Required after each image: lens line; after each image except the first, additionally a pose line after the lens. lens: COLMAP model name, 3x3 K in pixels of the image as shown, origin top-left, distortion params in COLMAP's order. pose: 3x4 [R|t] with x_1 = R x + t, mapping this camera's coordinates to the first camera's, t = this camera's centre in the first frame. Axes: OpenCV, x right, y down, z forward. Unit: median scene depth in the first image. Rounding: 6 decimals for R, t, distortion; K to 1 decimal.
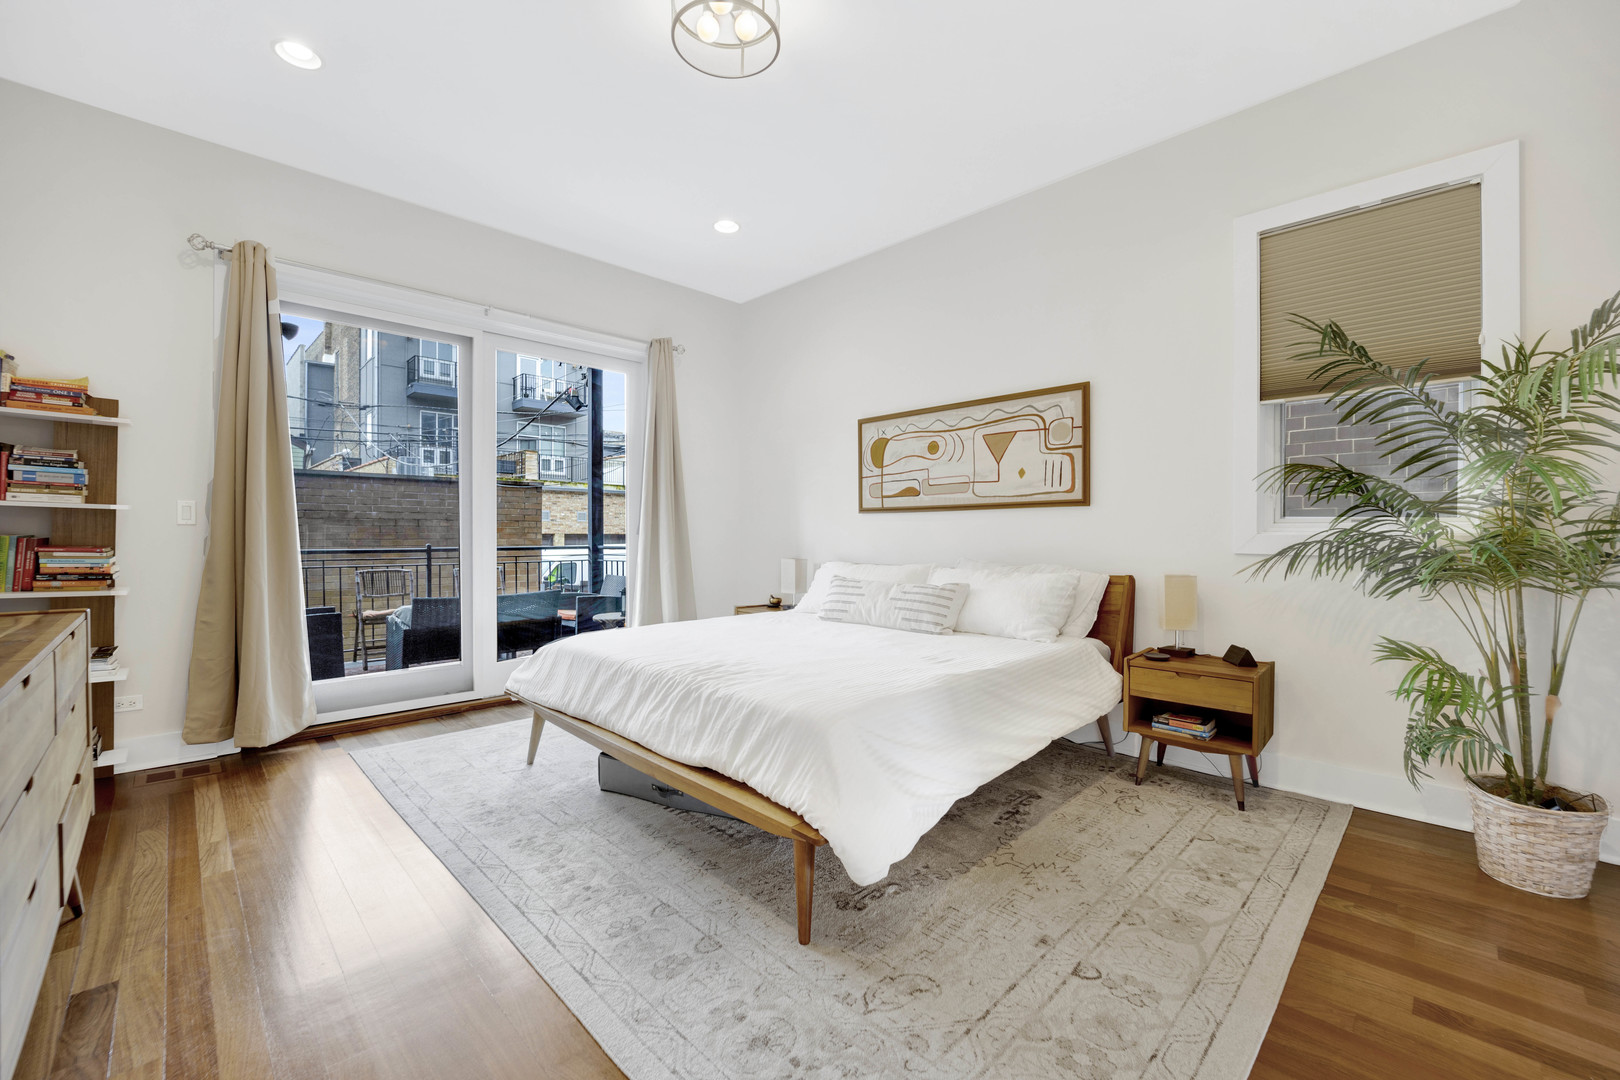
lens RADIAL K [[662.3, 0, 806.9], [0, 662.3, 536.5], [0, 0, 1]] dist [-0.022262, 0.000828]
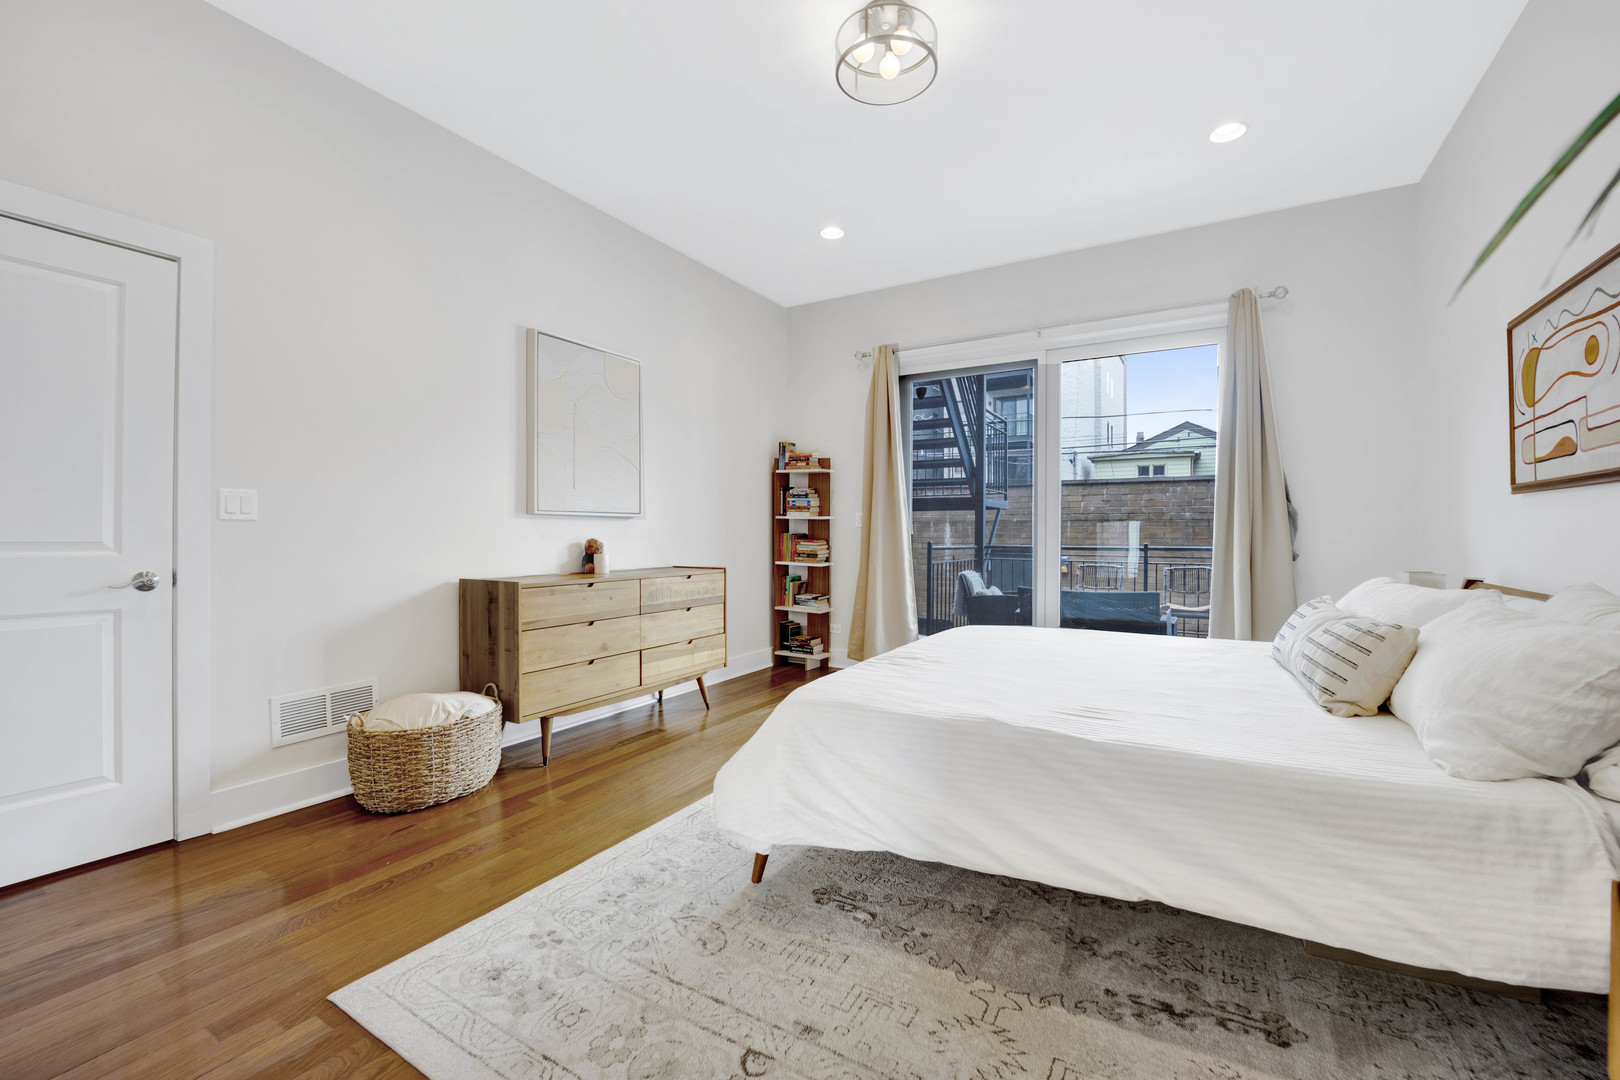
lens RADIAL K [[662.3, 0, 808.3], [0, 662.3, 534.1], [0, 0, 1]] dist [-0.022262, 0.000828]
pose [[0.250288, 0.000548, -0.968171, 0.748862], [-0.005299, 0.999986, -0.000804, 0.001615], [0.968157, 0.005332, 0.250287, 0.517605]]
